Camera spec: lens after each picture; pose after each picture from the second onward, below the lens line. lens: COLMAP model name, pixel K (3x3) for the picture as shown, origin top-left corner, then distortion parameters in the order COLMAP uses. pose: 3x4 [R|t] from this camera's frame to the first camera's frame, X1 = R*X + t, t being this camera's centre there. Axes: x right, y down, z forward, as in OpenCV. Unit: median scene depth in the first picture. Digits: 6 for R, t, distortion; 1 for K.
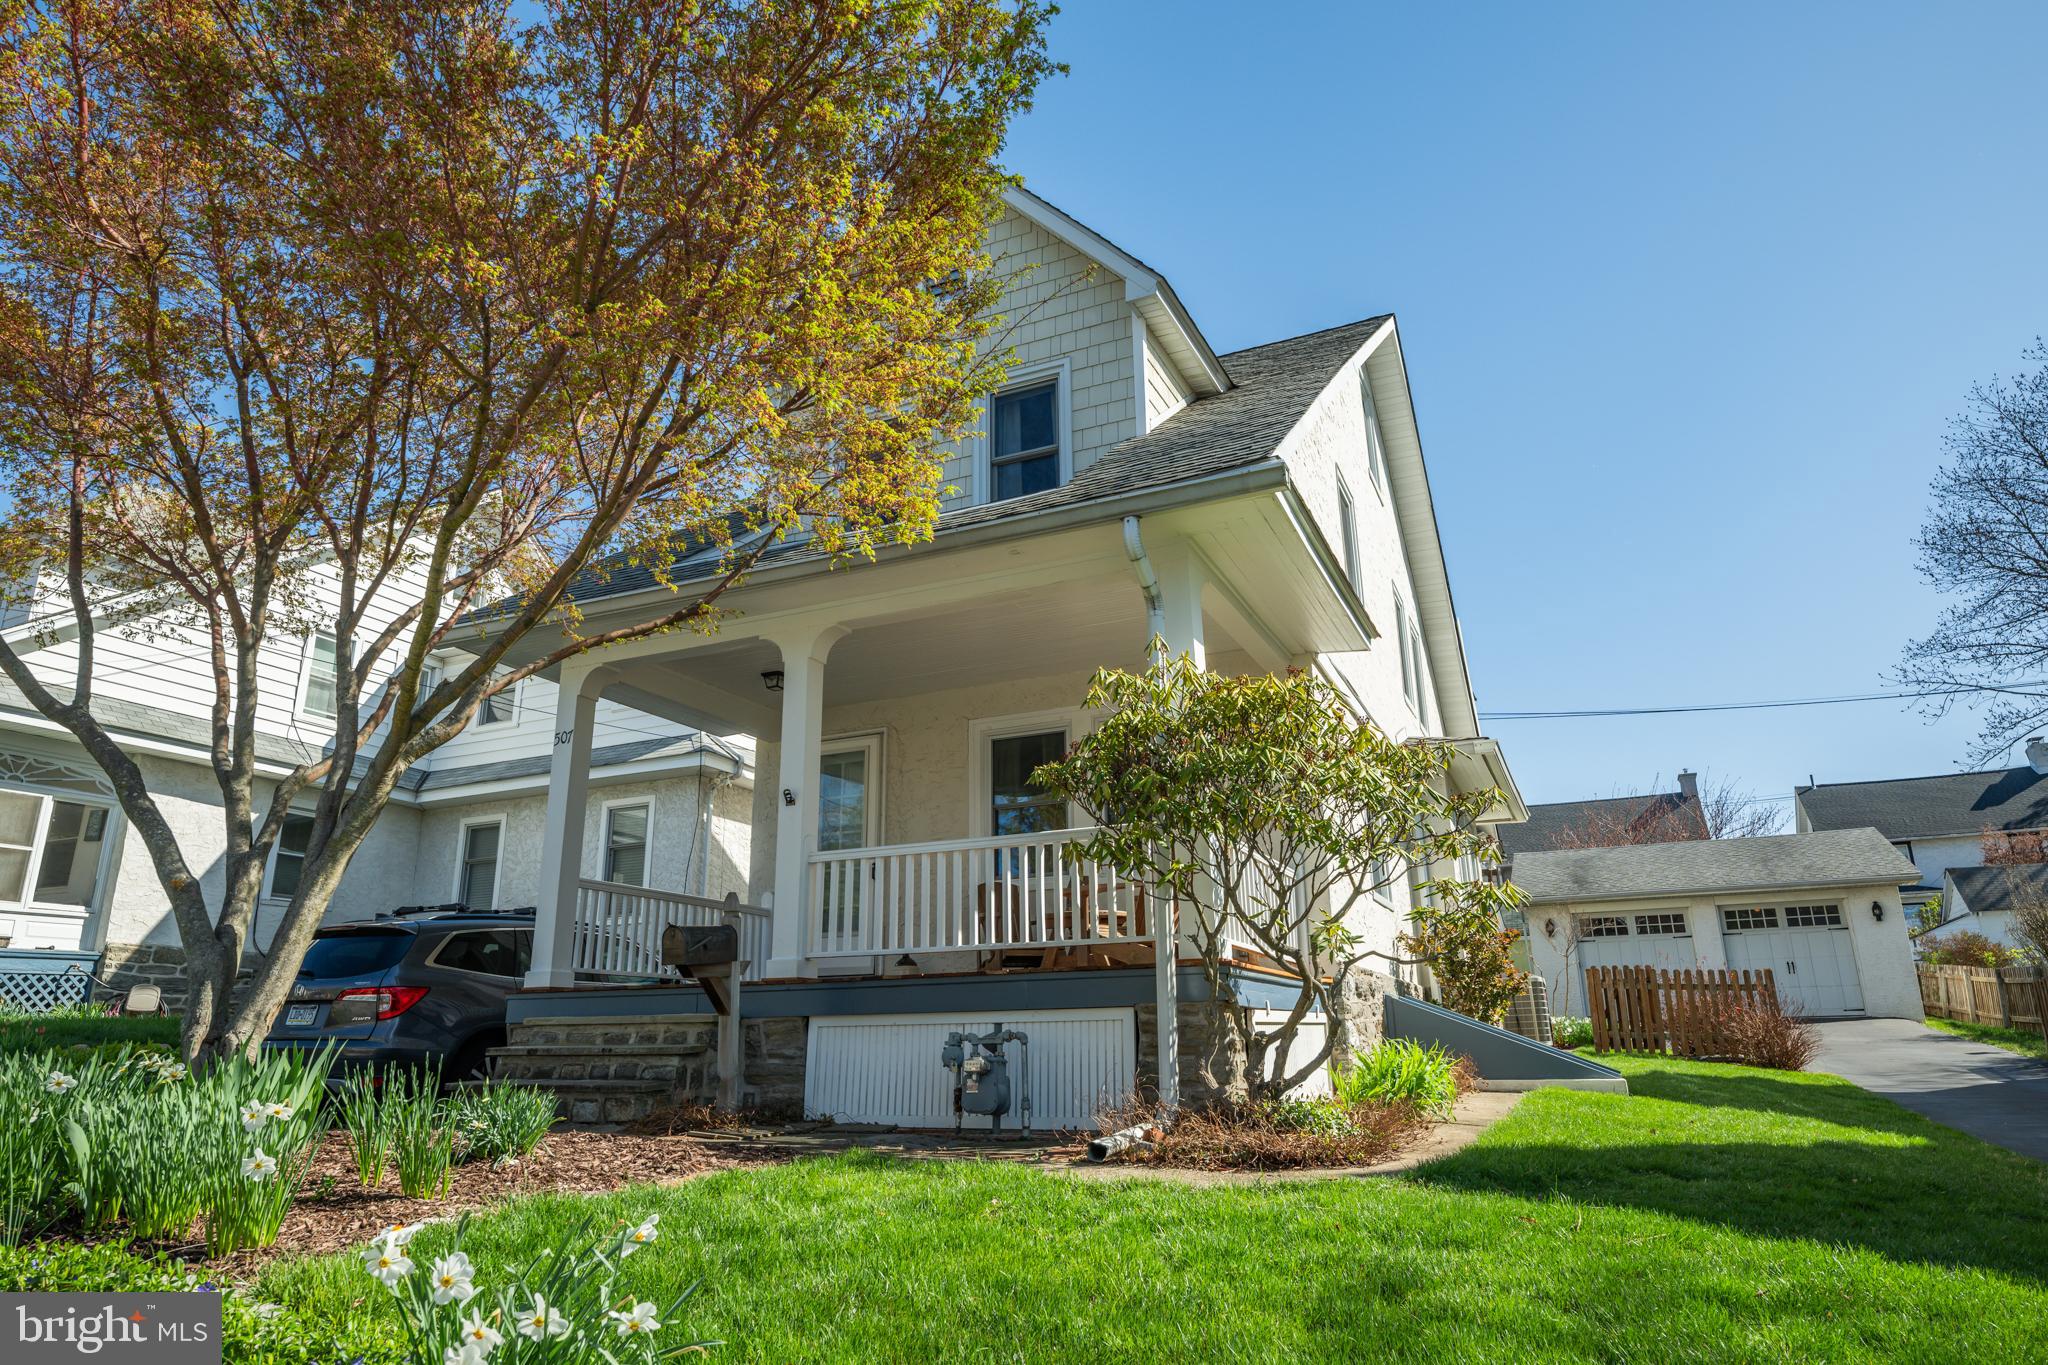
lens RADIAL K [[1241.7, 0, 1020.5], [0, 1241.7, 688.3], [0, 0, 1]] dist [-0.003309, -0.000648]
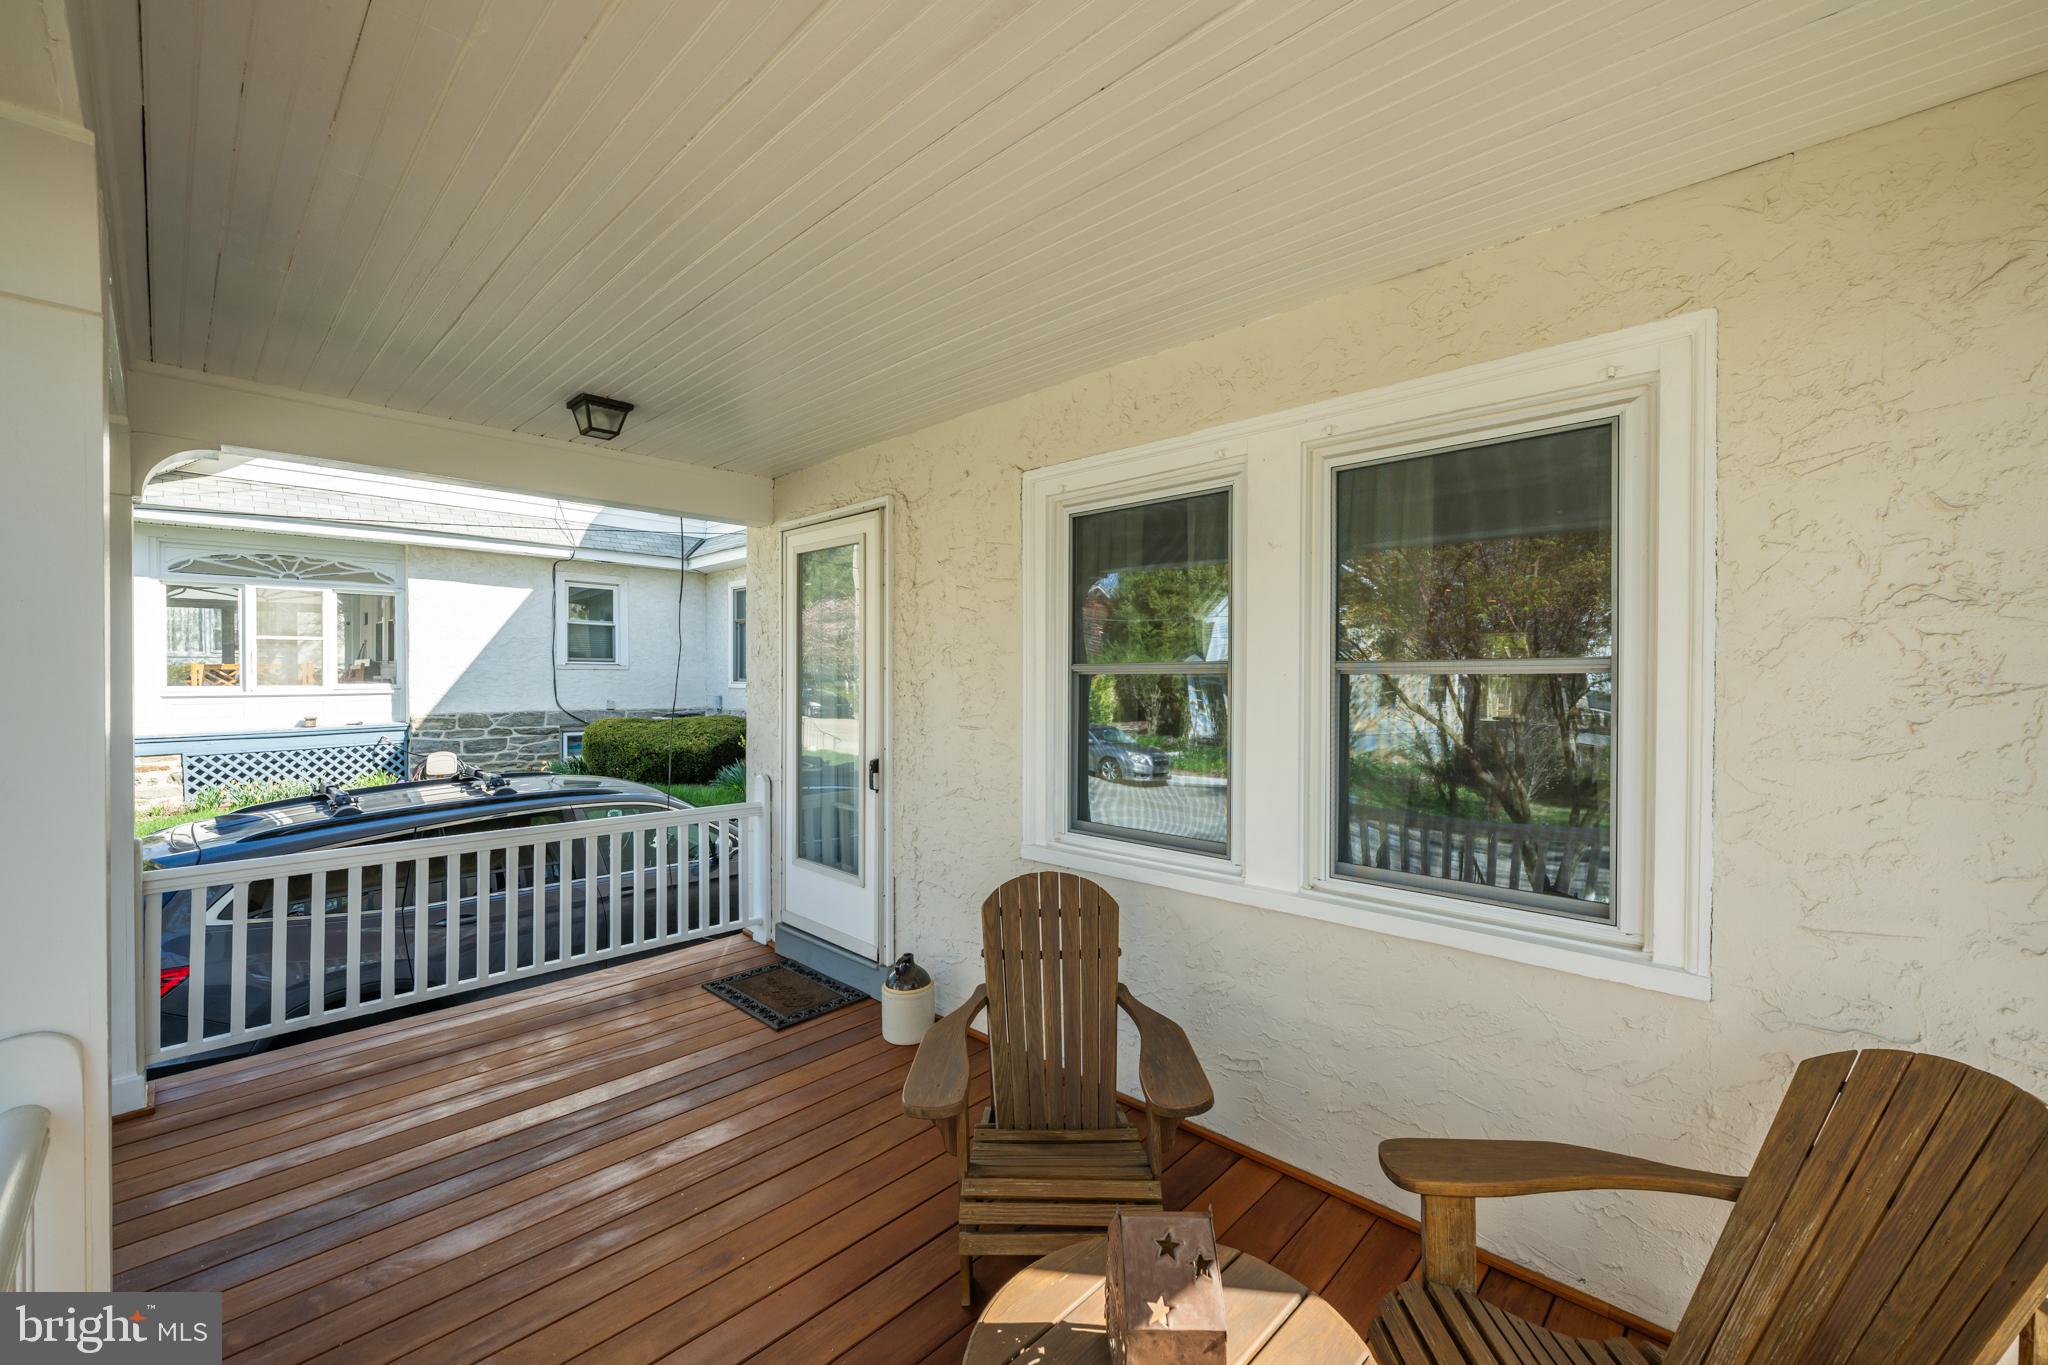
lens RADIAL K [[818.6, 0, 1024.8], [0, 818.6, 686.6], [0, 0, 1]] dist [0.001639, 0.000085]
pose [[0.946545, 0.016327, -0.322157, 0.055182], [0.080541, 0.955123, 0.285048, 0.014803], [0.312354, -0.295758, 0.902753, 0.692238]]
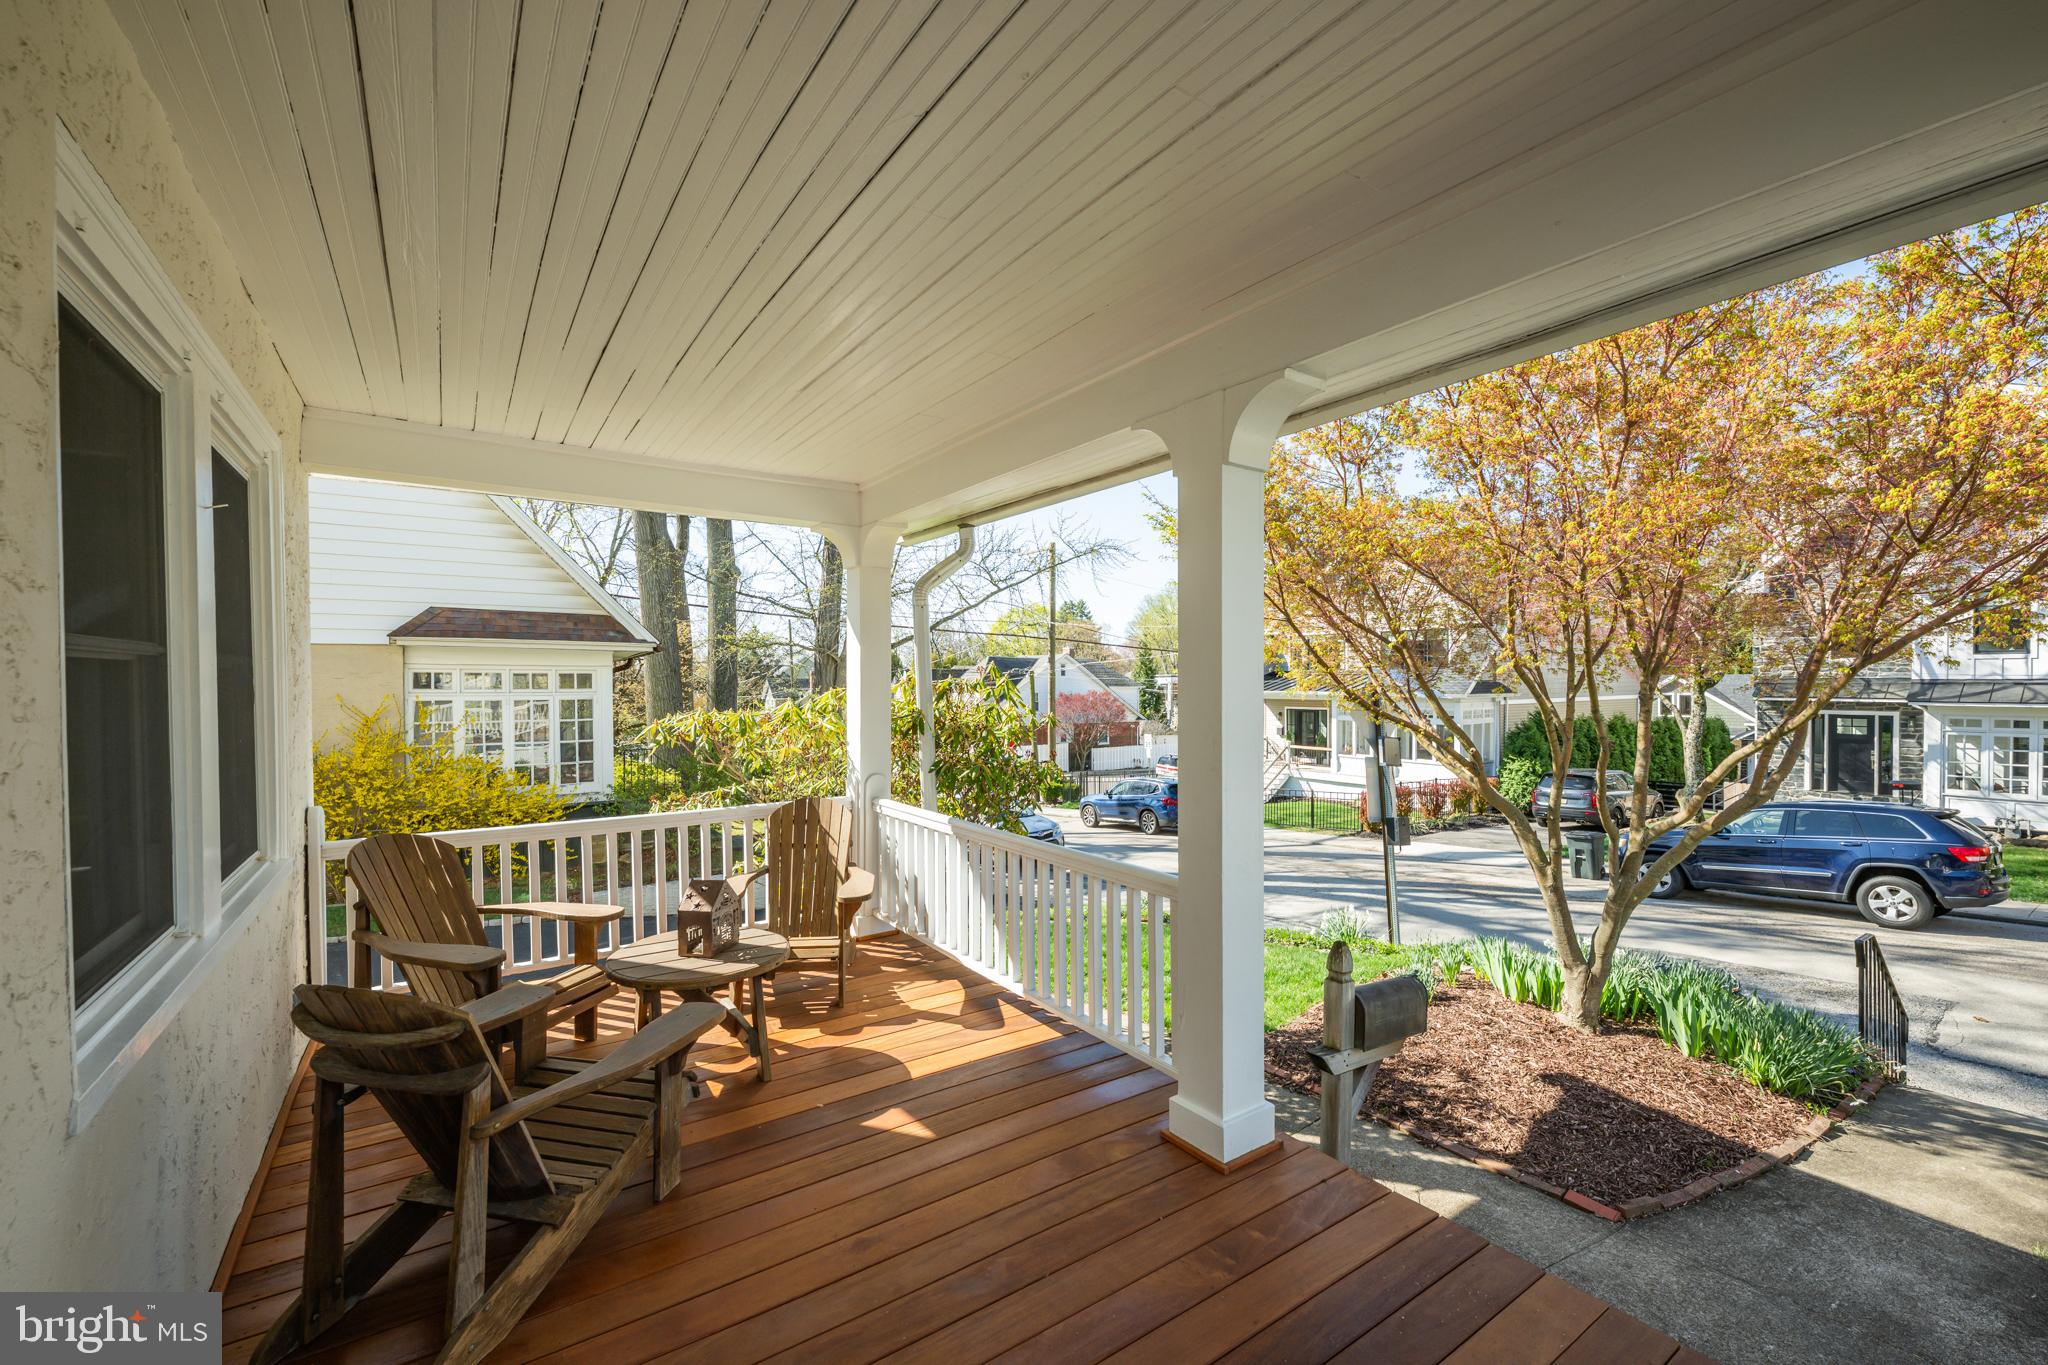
lens RADIAL K [[845.2, 0, 1023.0], [0, 845.2, 694.4], [0, 0, 1]] dist [0.000883, 0.000092]
pose [[-0.859829, 0.006124, 0.510546, -0.207373], [-0.133855, 0.962251, -0.236973, 0.108736], [-0.492724, -0.272096, -0.826551, 0.984512]]
